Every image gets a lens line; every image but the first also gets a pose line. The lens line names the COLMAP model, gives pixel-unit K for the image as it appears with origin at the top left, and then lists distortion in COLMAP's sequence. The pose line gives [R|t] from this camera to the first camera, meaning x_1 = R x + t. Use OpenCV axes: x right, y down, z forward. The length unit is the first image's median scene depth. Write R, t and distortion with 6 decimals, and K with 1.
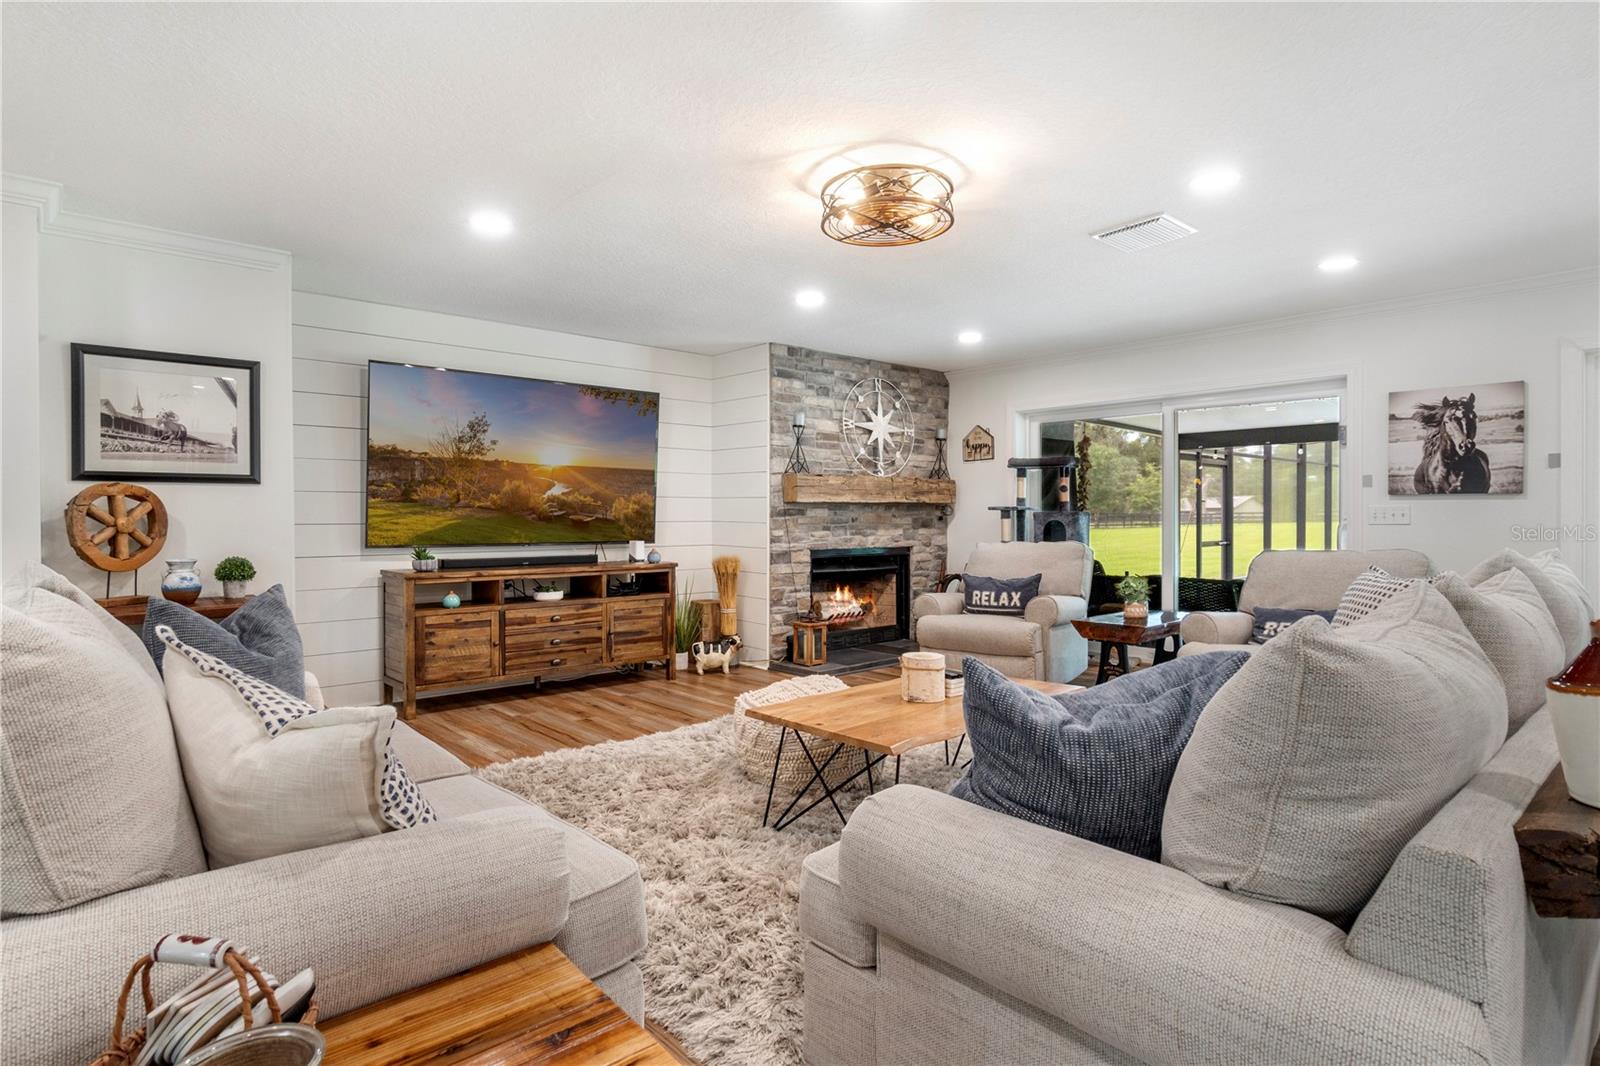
lens RADIAL K [[832.8, 0, 776.1], [0, 832.8, 522.2], [0, 0, 1]] dist [0.002805, 0.000427]
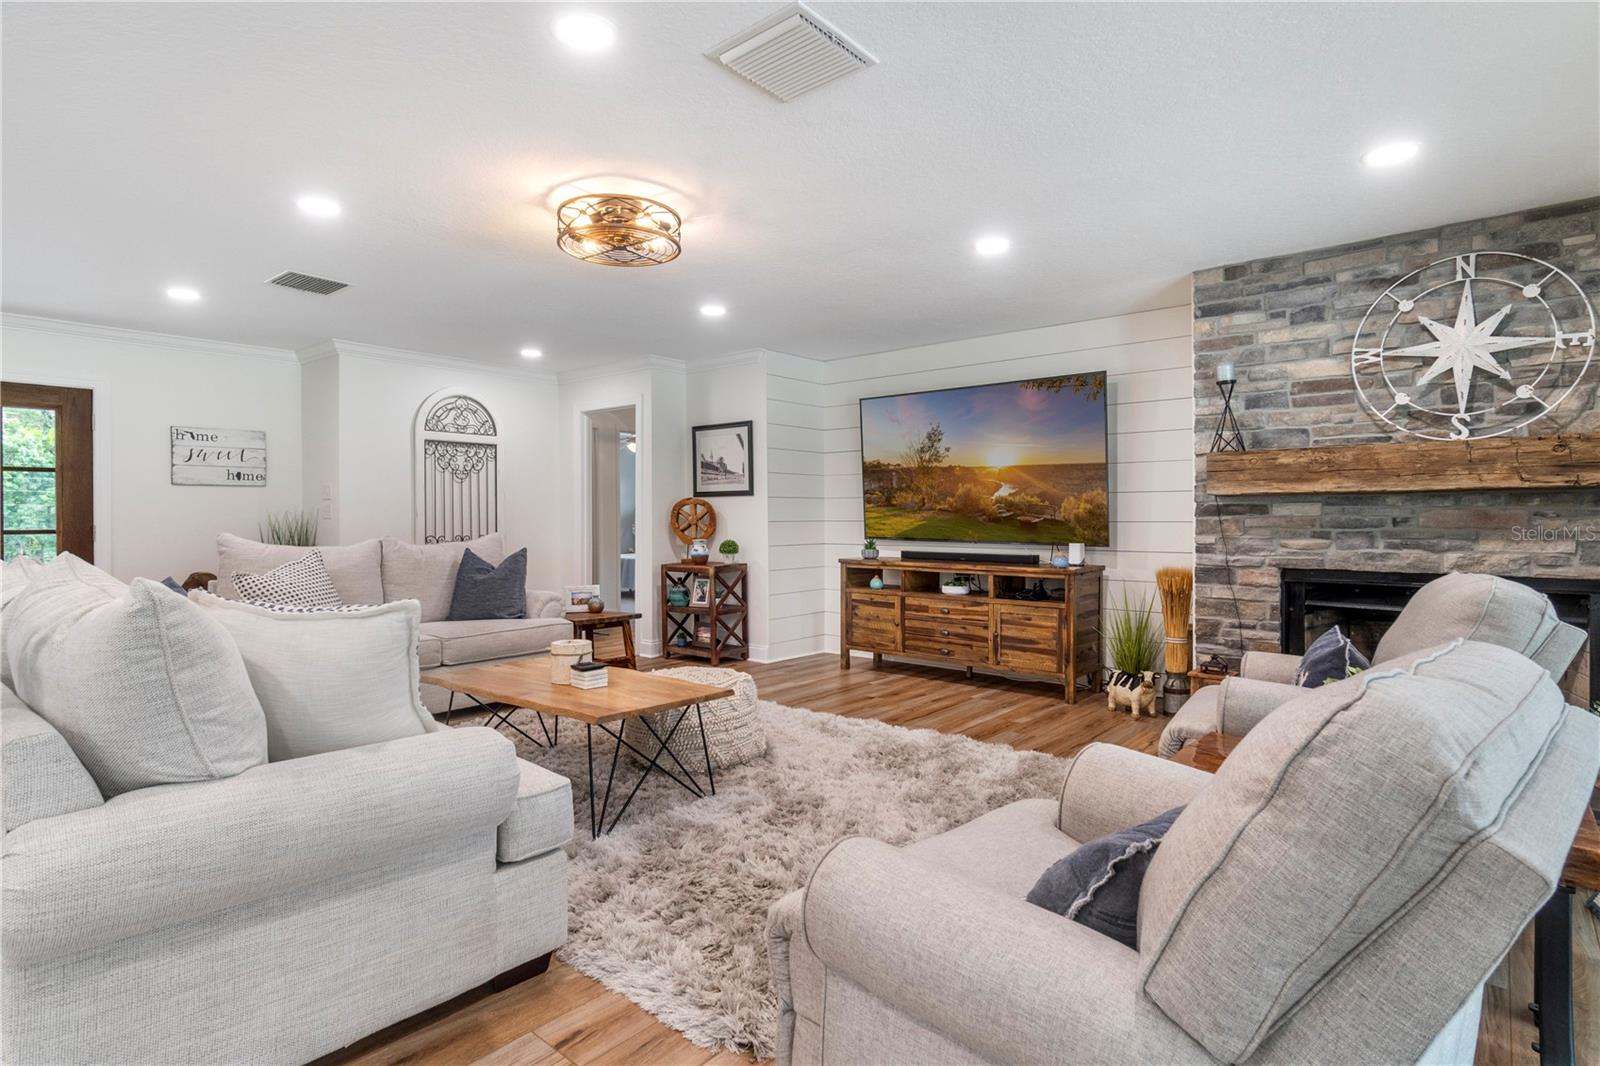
lens RADIAL K [[722.7, 0, 706.0], [0, 722.7, 533.7], [0, 0, 1]] dist [0.000424, -0.000139]
pose [[0.160094, 0.016941, -0.986956, 0.550839], [-0.018647, 0.999726, 0.014136, 0.007874], [0.986926, 0.016140, 0.160366, 0.497291]]
